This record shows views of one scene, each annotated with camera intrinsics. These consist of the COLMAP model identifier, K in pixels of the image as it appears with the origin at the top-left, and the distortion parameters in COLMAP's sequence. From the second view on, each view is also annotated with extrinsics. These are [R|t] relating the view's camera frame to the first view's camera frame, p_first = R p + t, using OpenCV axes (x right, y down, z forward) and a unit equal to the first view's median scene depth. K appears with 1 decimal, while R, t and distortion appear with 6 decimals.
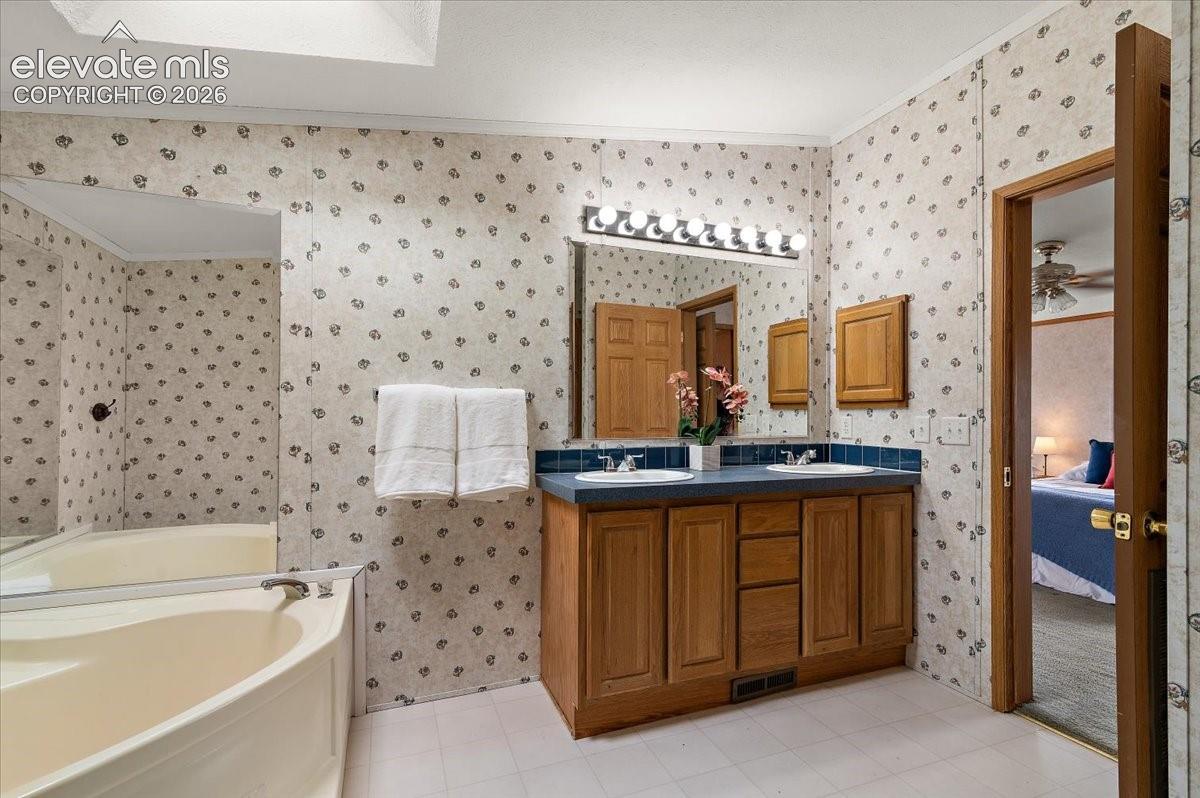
lens RADIAL K [[554.8, 0, 605.3], [0, 554.8, 407.0], [0, 0, 1]] dist [0.000608, -0.000181]
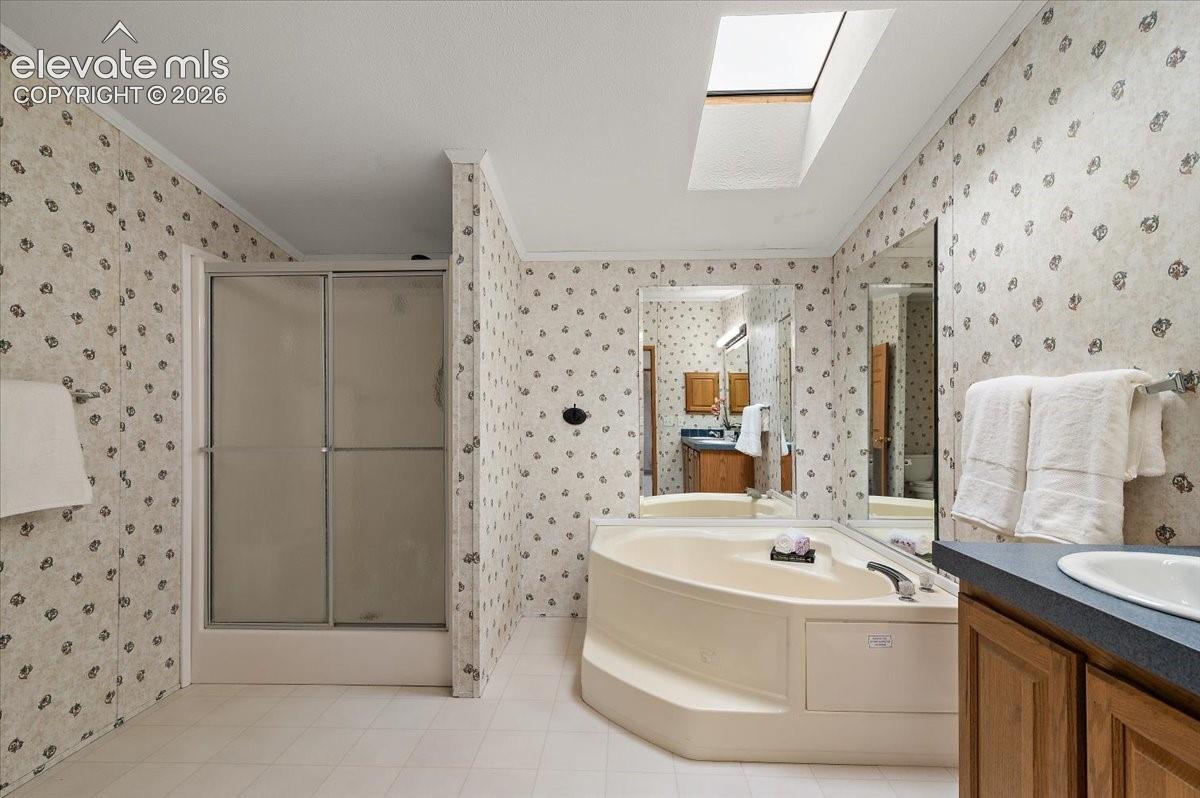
lens RADIAL K [[554.8, 0, 601.7], [0, 554.8, 410.0], [0, 0, 1]] dist [0.000608, -0.000181]
pose [[-0.410055, -0.013371, -0.911963, 0.549171], [0.008366, 0.999795, -0.018421, 0.012423], [0.912022, -0.015183, -0.409859, 0.792837]]
